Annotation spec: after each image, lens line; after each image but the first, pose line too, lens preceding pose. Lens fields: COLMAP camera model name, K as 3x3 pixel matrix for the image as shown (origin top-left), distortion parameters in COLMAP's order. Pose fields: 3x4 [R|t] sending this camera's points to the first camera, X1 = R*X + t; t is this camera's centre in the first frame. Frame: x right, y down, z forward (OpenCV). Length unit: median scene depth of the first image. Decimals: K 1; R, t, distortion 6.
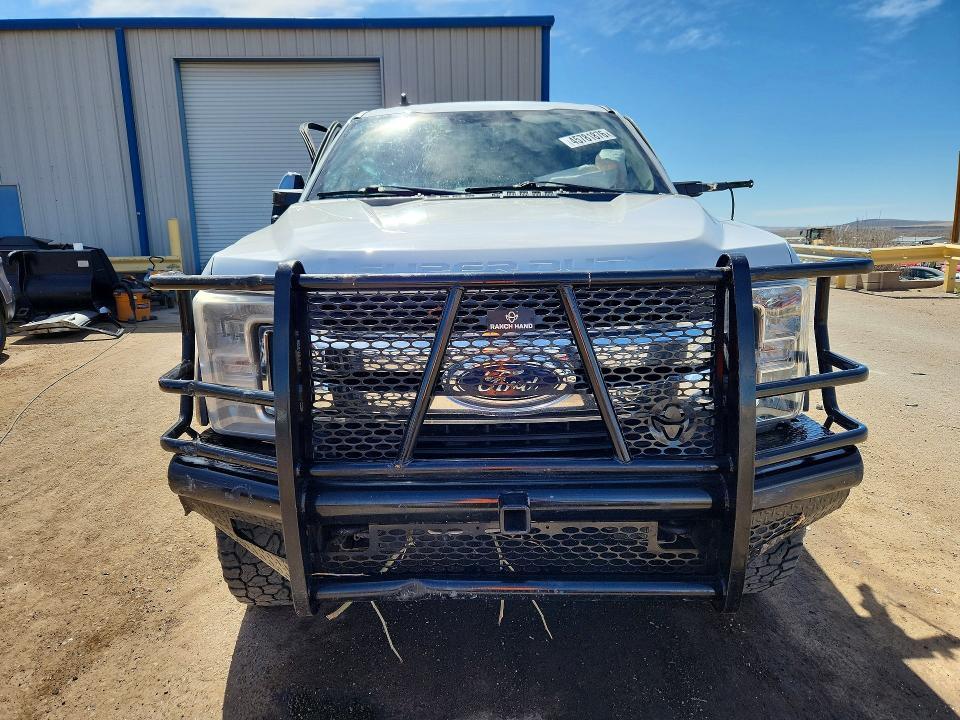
lens RADIAL K [[649.5, 0, 480.0], [0, 649.5, 360.0], [0, 0, 1]] dist [0.008873, 0.001072]
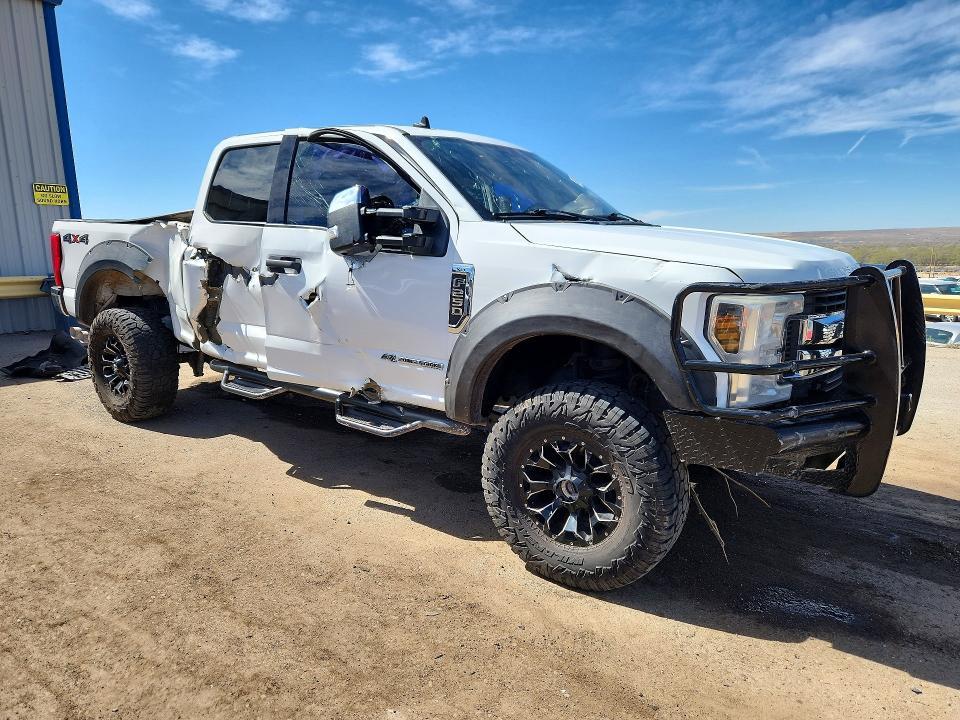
lens RADIAL K [[649.5, 0, 480.0], [0, 649.5, 360.0], [0, 0, 1]] dist [0.008873, 0.001072]
pose [[0.618284, -0.131507, 0.774875, -1.024253], [0.156419, 0.986769, 0.042660, -0.068658], [-0.770232, 0.094830, 0.630674, 0.354574]]
